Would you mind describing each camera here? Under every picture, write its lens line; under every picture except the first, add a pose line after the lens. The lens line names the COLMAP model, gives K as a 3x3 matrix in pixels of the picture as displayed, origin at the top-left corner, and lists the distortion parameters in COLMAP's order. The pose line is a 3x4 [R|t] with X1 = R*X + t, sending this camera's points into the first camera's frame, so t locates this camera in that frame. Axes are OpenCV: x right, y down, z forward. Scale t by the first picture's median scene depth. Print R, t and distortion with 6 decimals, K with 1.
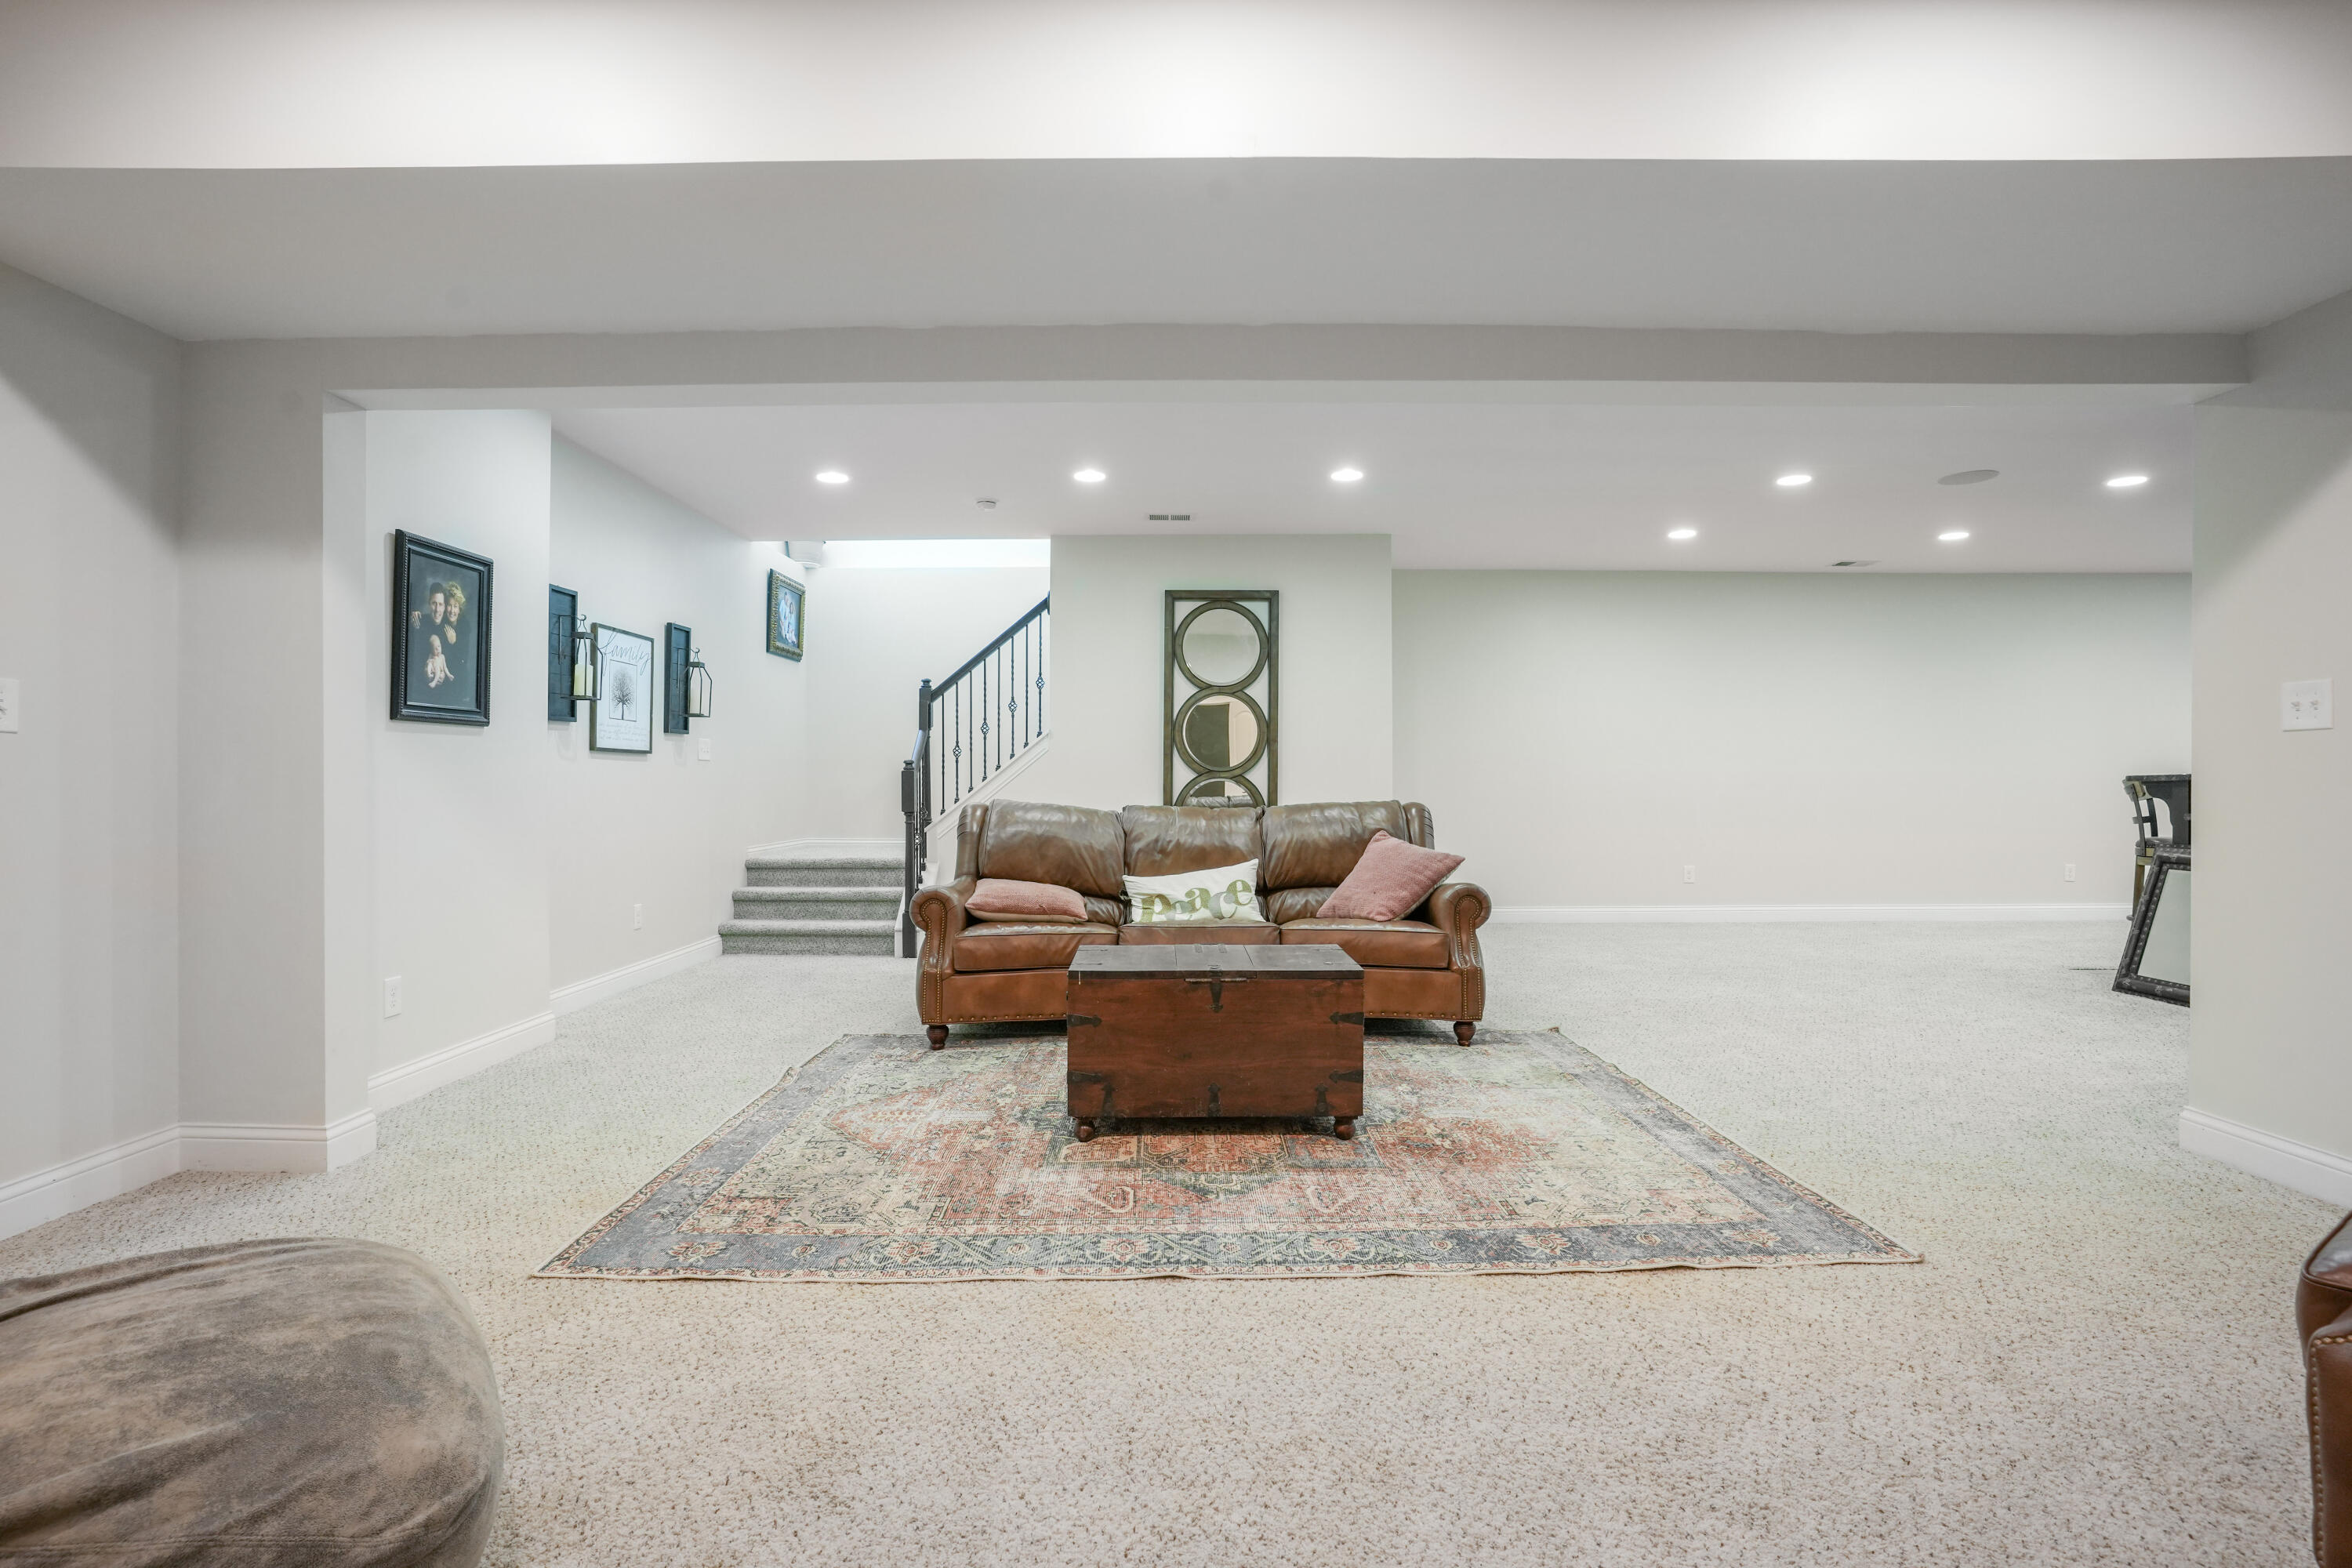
lens RADIAL K [[1165.2, 0, 1163.5], [0, 1165.2, 780.0], [0, 0, 1]] dist [-0.049424, 0.013869]
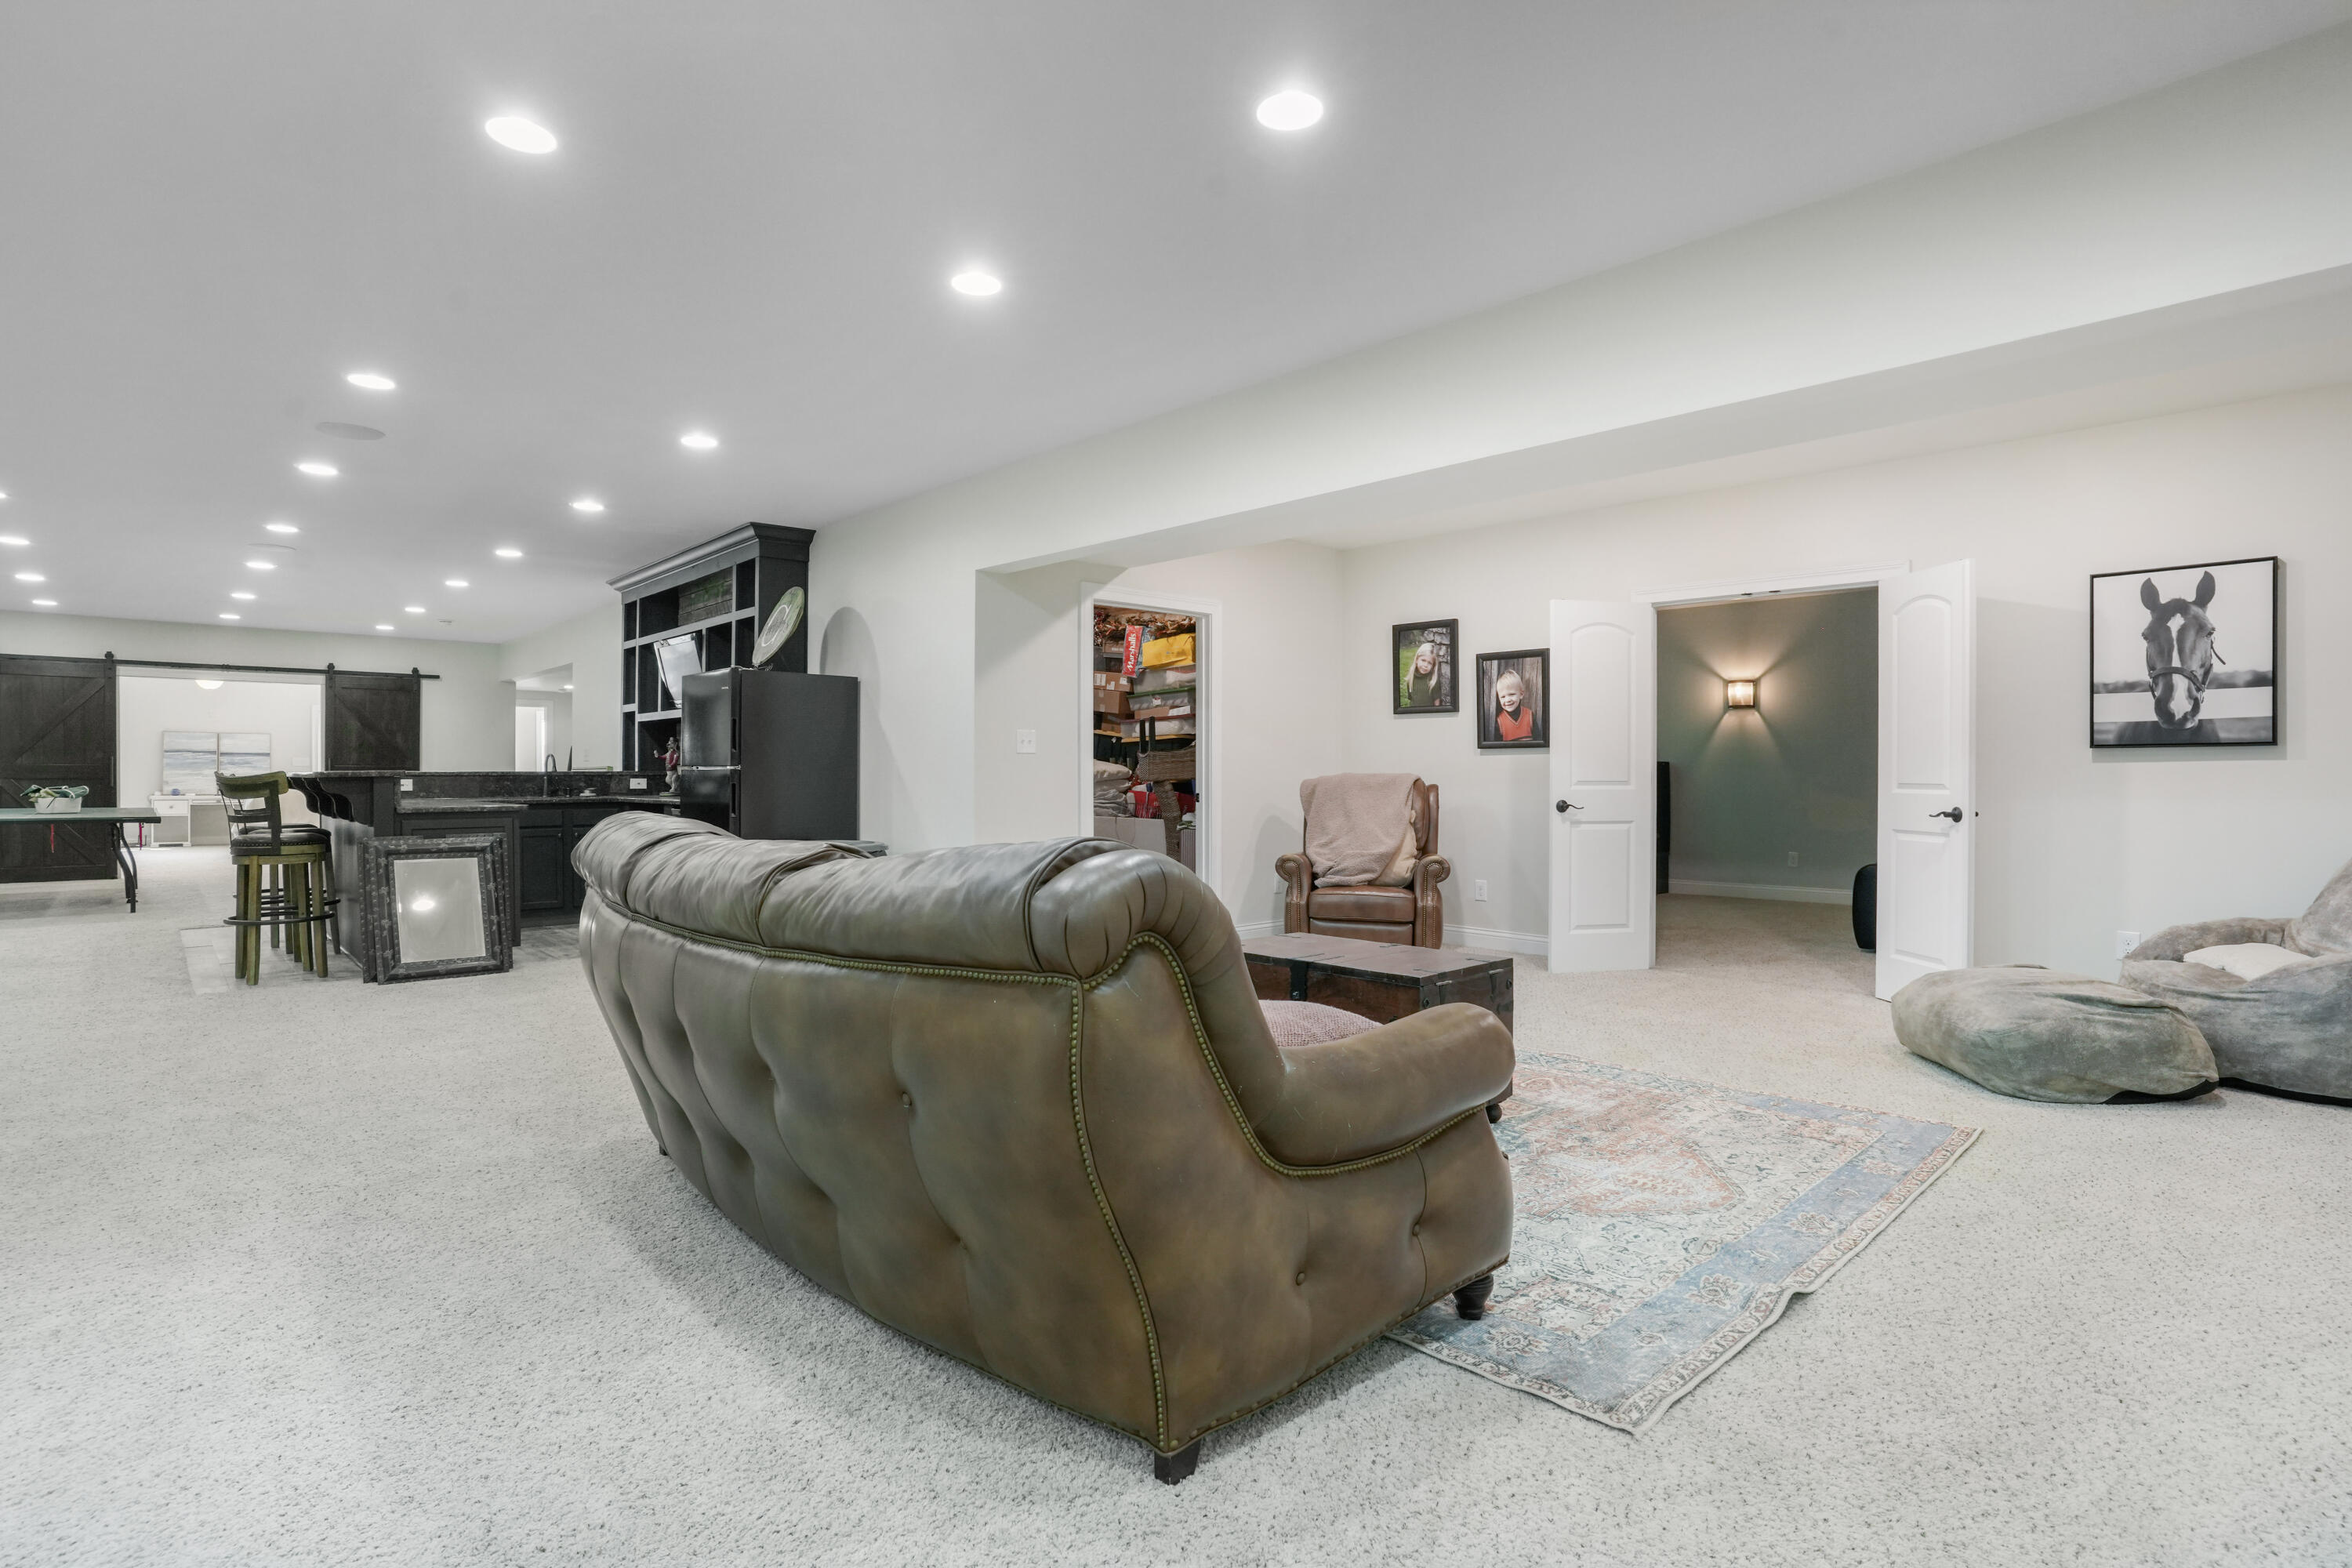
lens RADIAL K [[1165.2, 0, 1194.3], [0, 1165.2, 799.6], [0, 0, 1]] dist [-0.049424, 0.013869]
pose [[-0.704121, -0.014884, 0.709924, -0.656613], [-0.005681, 0.999866, 0.015328, 0.004558], [-0.710057, 0.006760, -0.704111, 2.044967]]
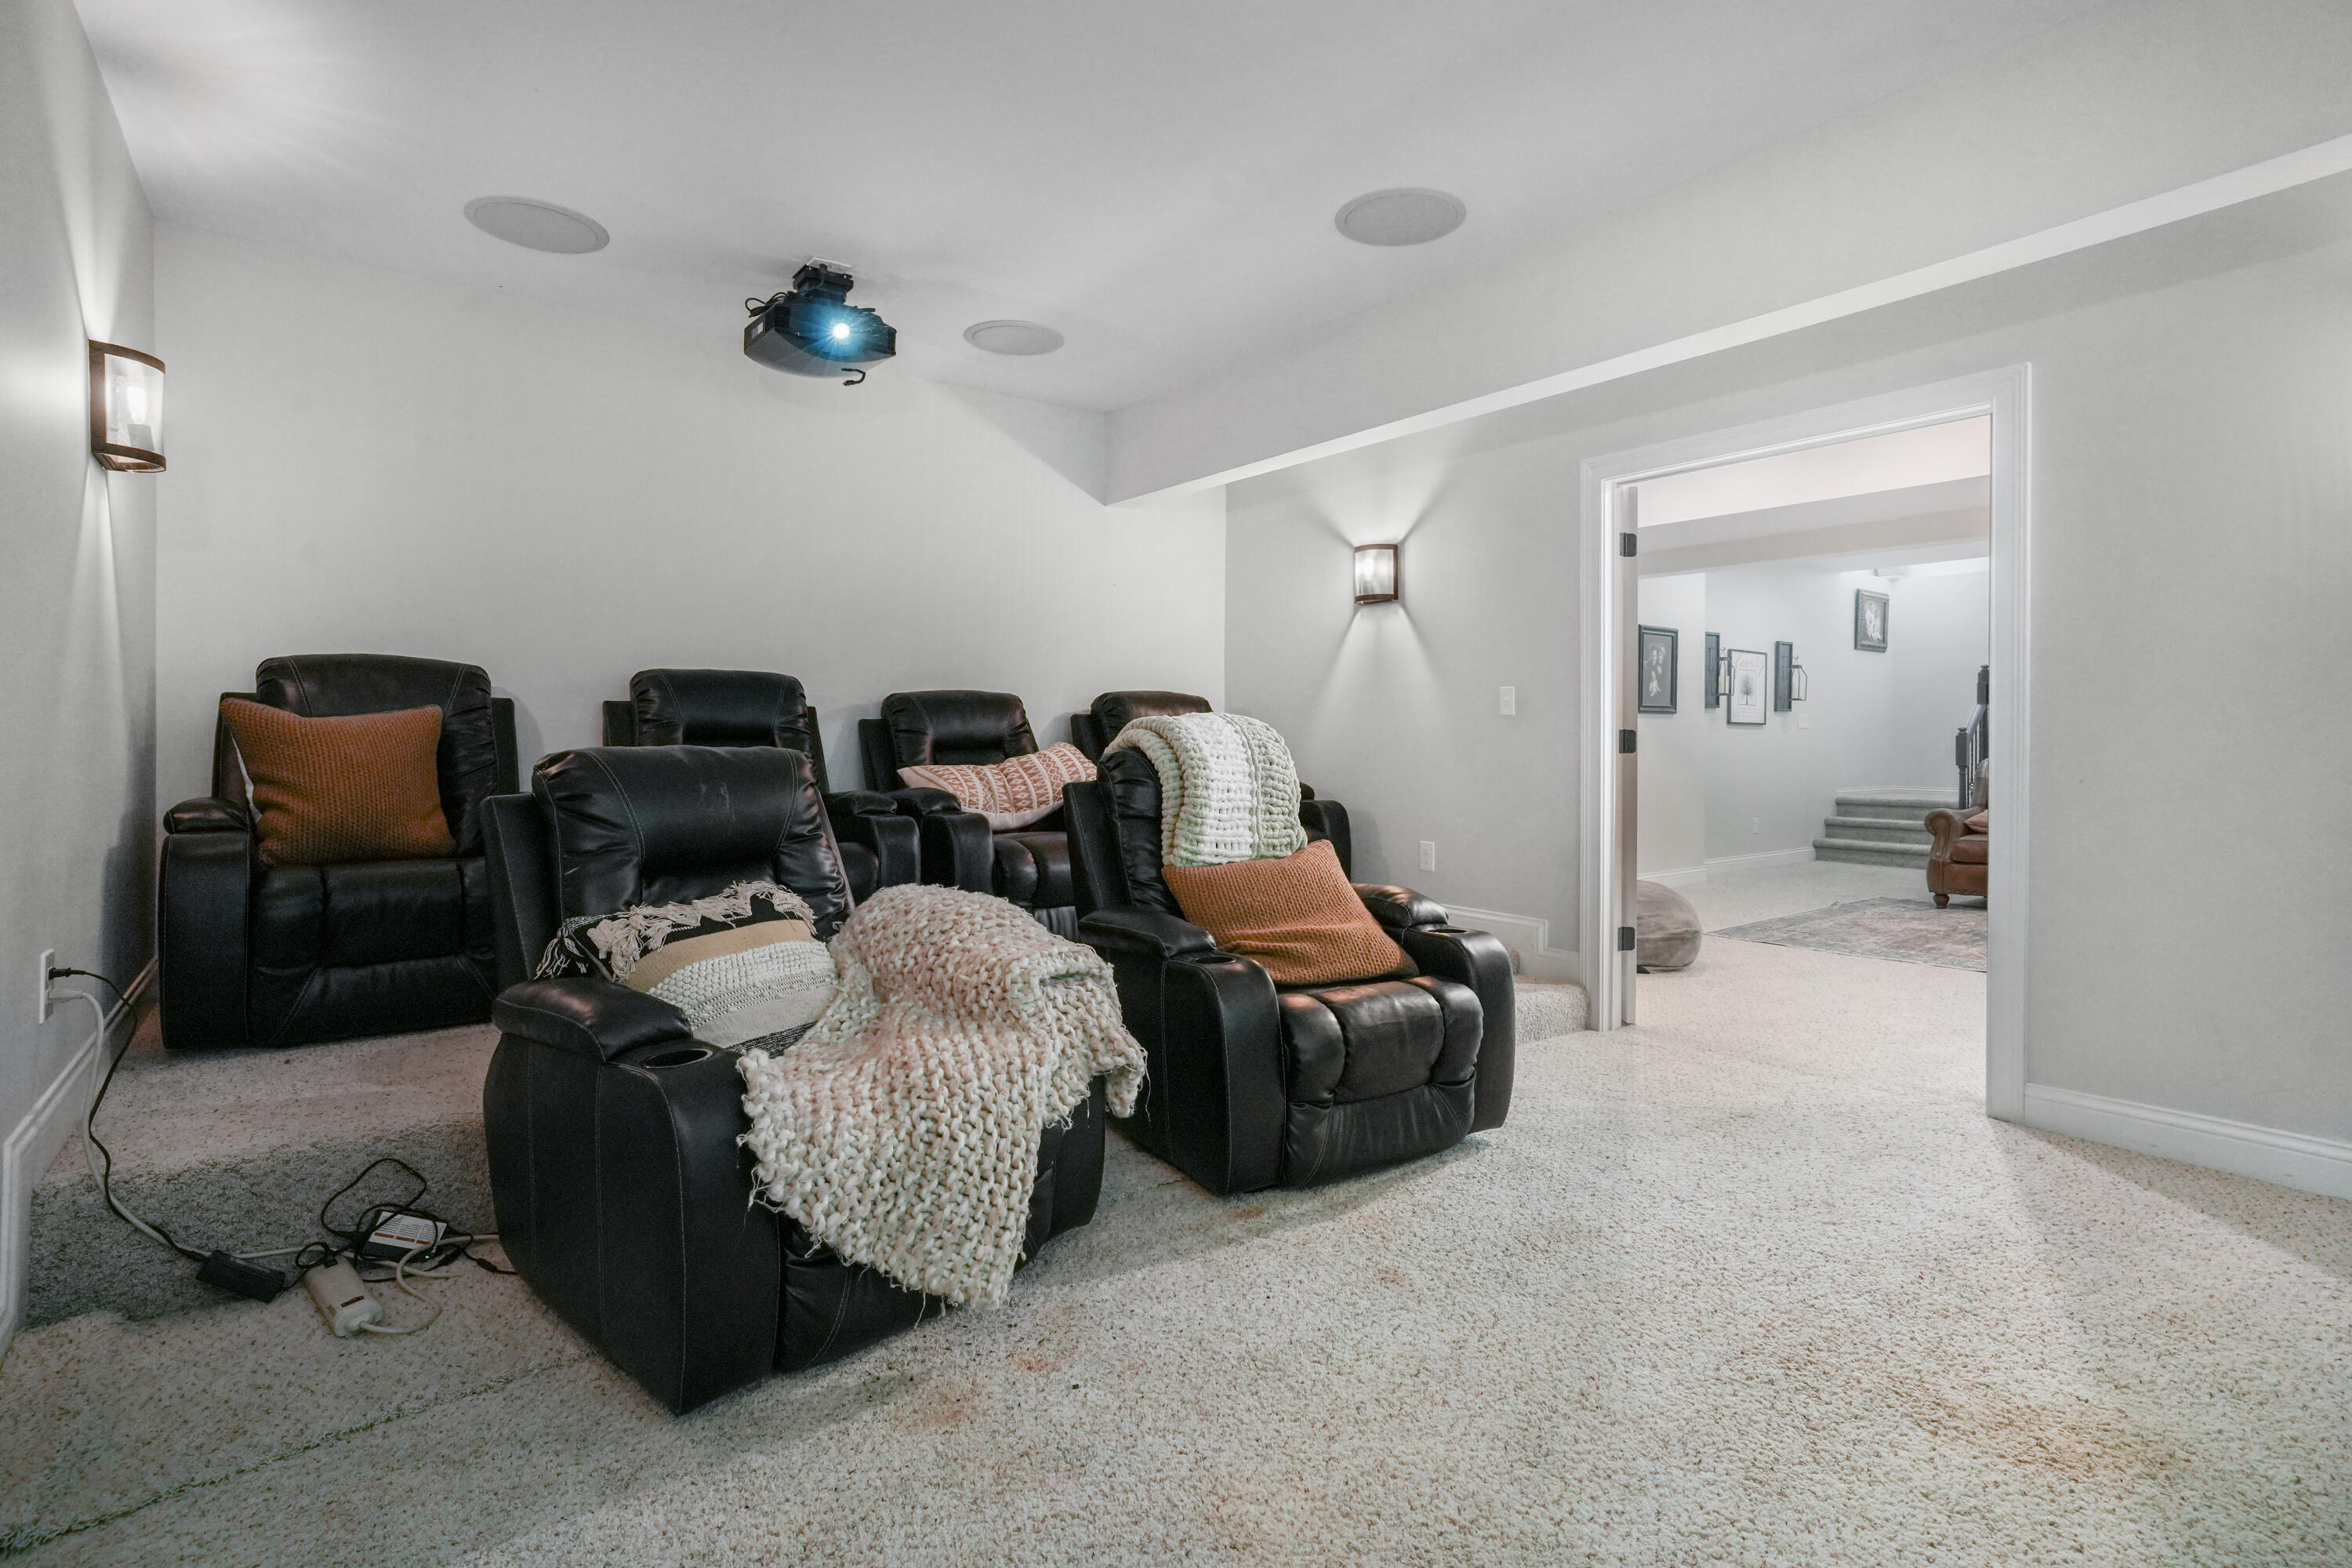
lens RADIAL K [[1165.2, 0, 1162.4], [0, 1165.2, 759.7], [0, 0, 1]] dist [-0.049424, 0.013869]
pose [[0.606099, 0.011539, -0.795306, 0.408494], [-0.001605, 0.999910, 0.013284, 0.007416], [0.795388, -0.006775, 0.606063, -0.811230]]
